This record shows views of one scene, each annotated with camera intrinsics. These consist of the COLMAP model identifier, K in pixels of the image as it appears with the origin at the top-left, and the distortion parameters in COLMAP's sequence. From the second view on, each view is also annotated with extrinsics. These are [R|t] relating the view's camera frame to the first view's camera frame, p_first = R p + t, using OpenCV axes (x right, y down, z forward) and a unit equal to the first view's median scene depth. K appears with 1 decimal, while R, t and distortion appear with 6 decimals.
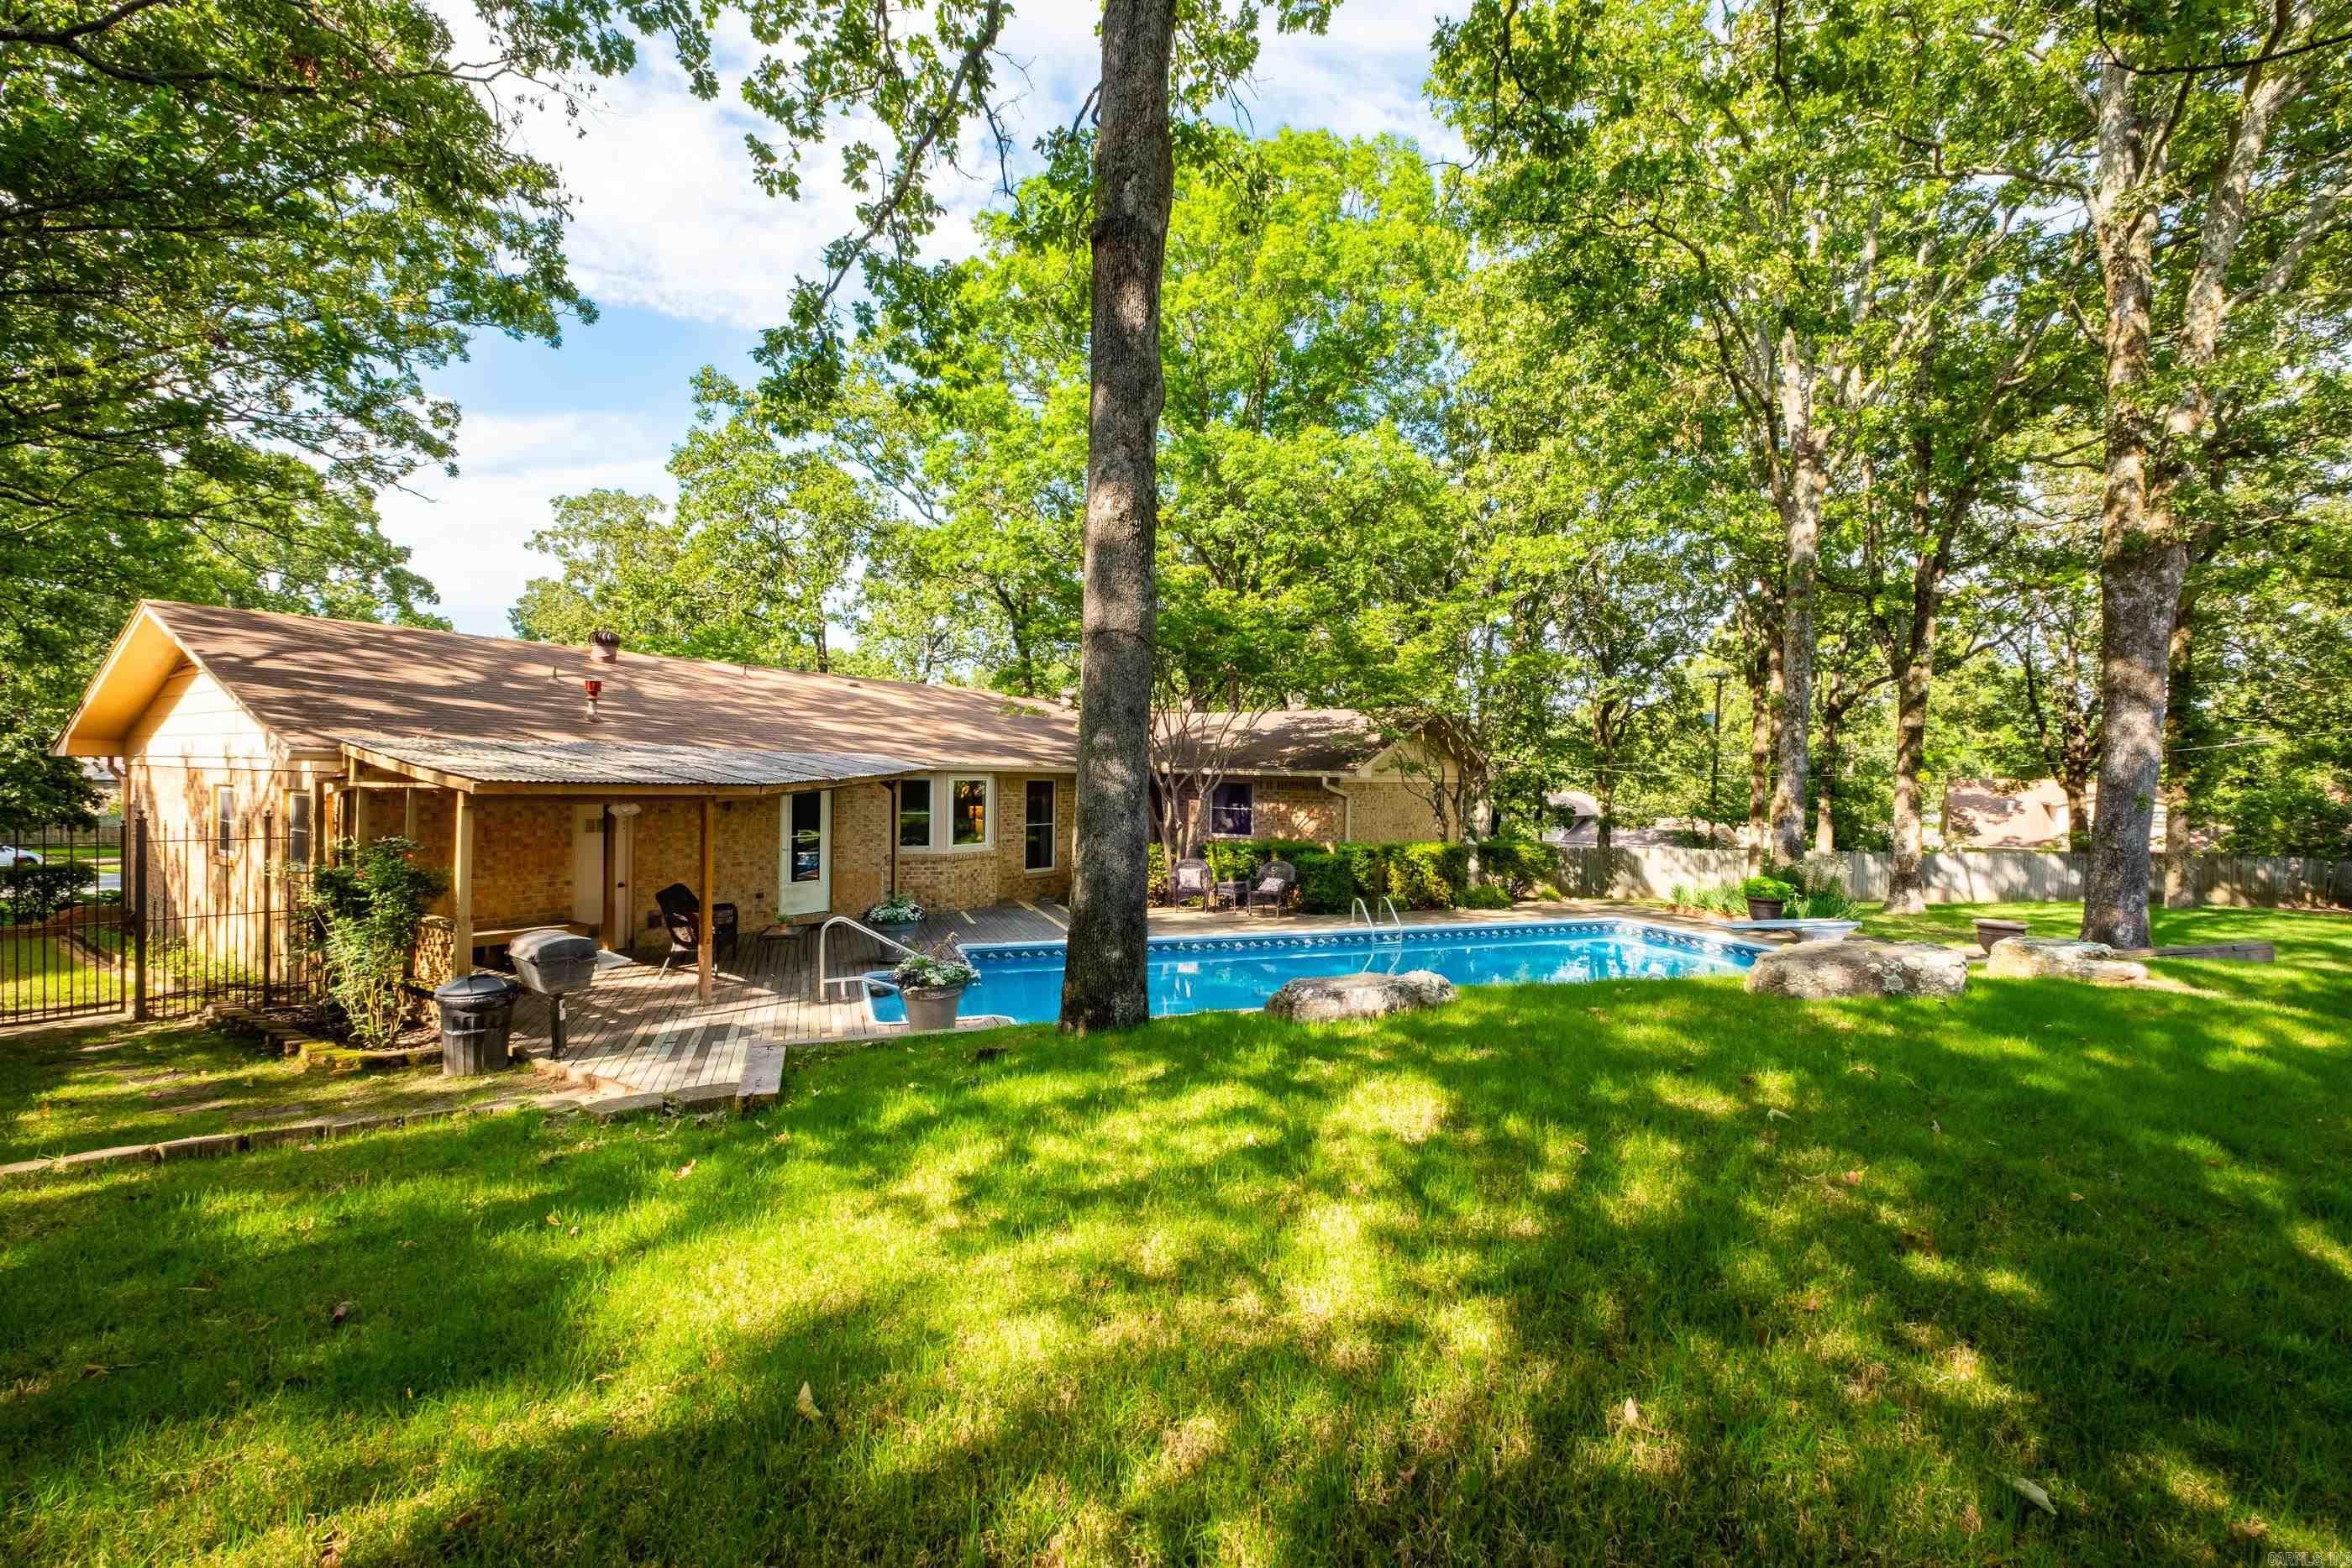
lens RADIAL K [[1010.6, 0, 1171.4], [0, 1010.6, 781.4], [0, 0, 1]] dist [0.003773, -0.003432]
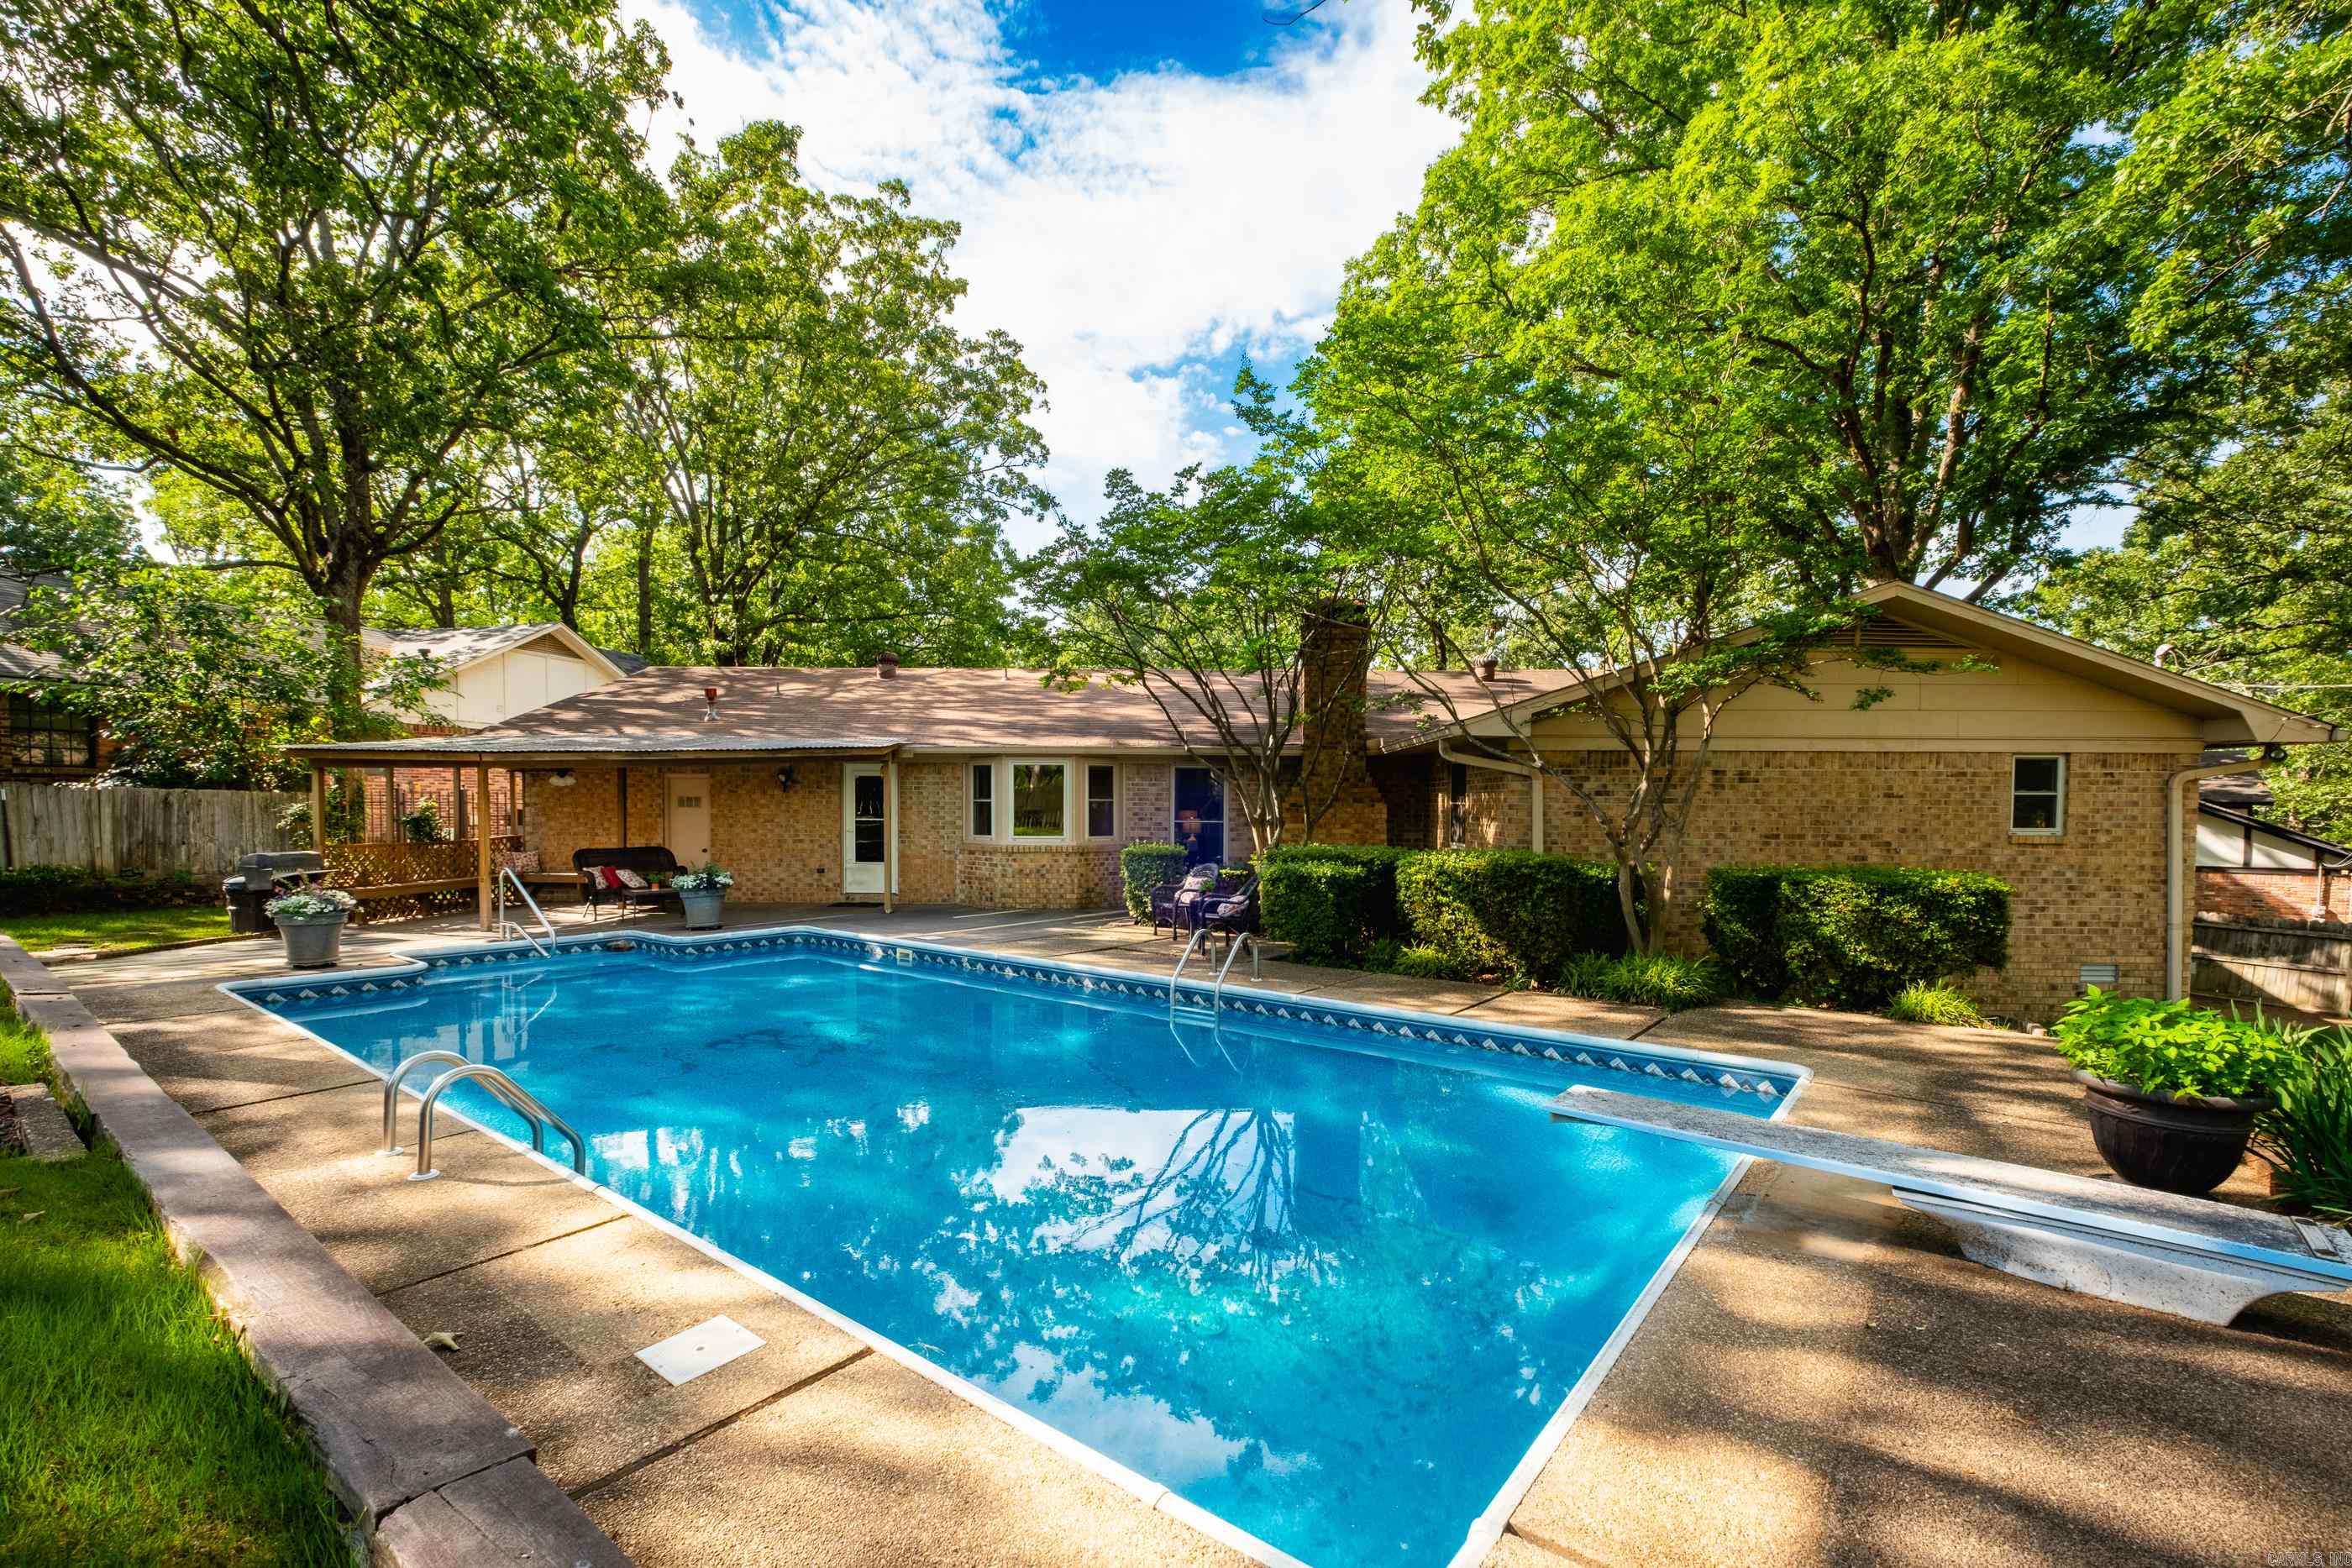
lens RADIAL K [[1010.6, 0, 1160.8], [0, 1010.6, 867.7], [0, 0, 1]] dist [0.003773, -0.003432]
pose [[0.540146, 0.042083, -0.840519, 0.619571], [-0.003006, 0.998839, 0.048078, 0.047305], [0.841566, -0.023442, 0.539645, 0.612521]]
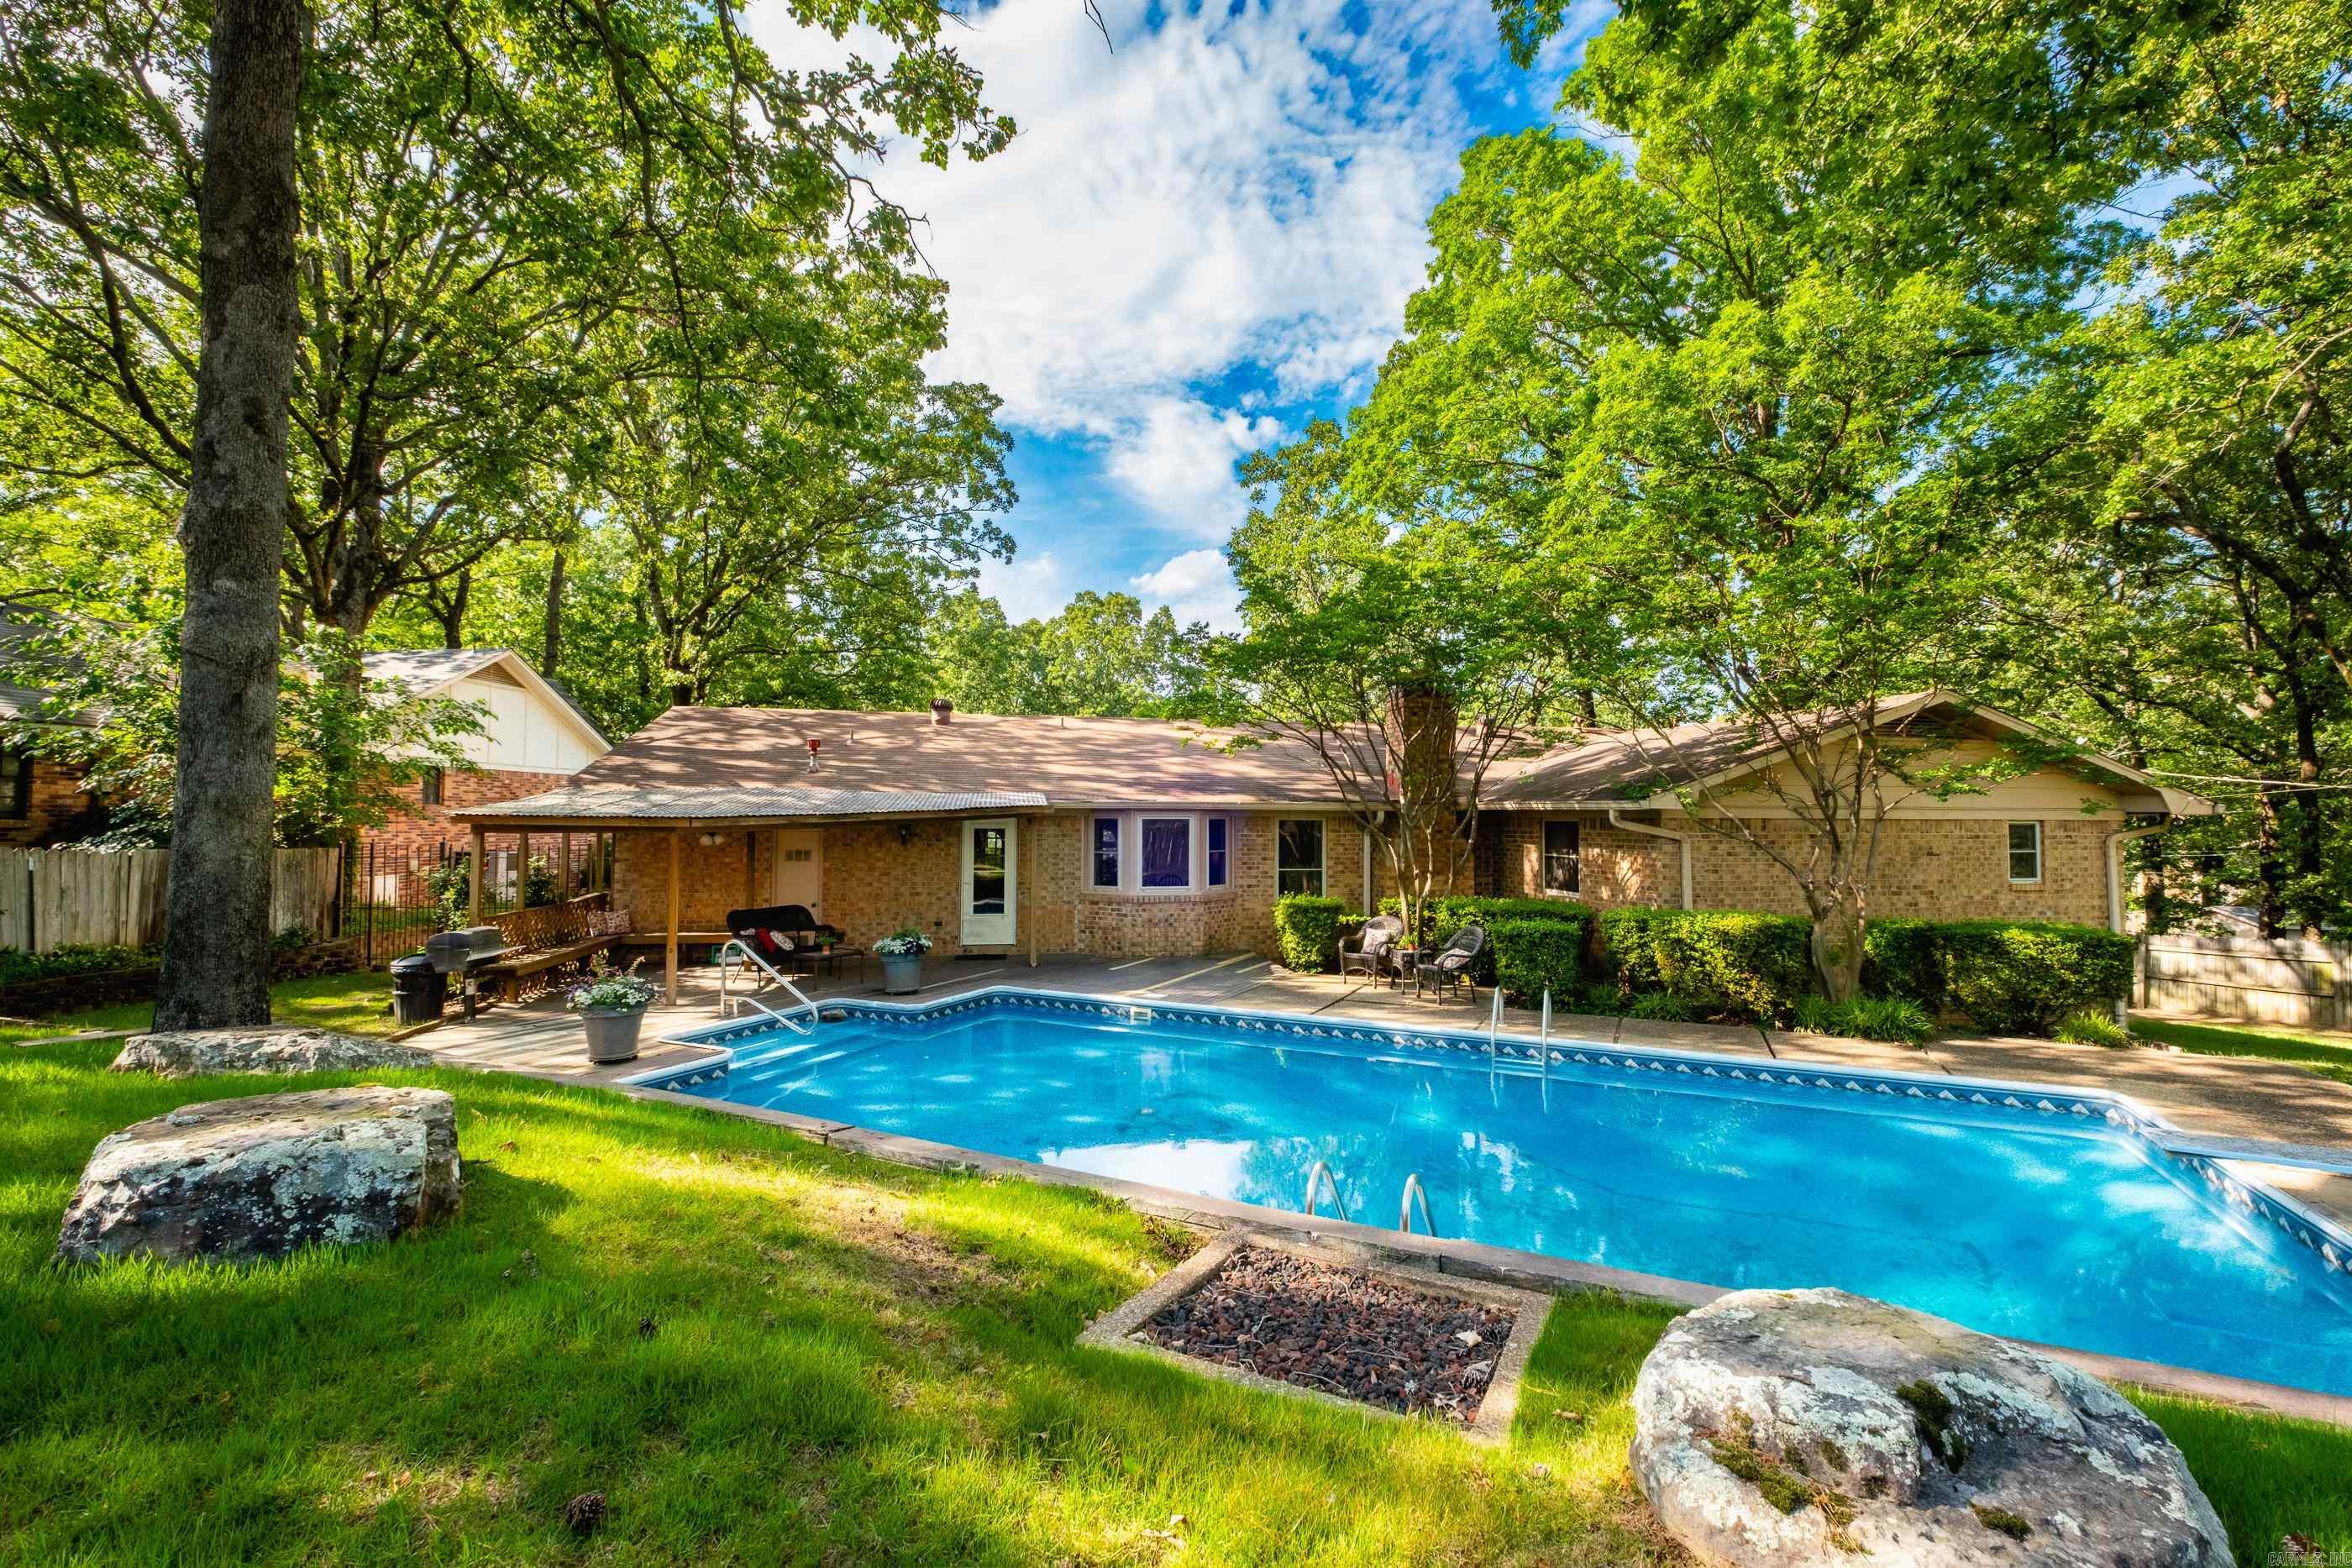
lens RADIAL K [[1010.6, 0, 1169.1], [0, 1010.6, 797.3], [0, 0, 1]] dist [0.003773, -0.003432]
pose [[0.700920, -0.027480, -0.712710, 0.476183], [0.002063, 0.999331, -0.036502, 0.013160], [0.713237, 0.024115, 0.700508, 0.346428]]
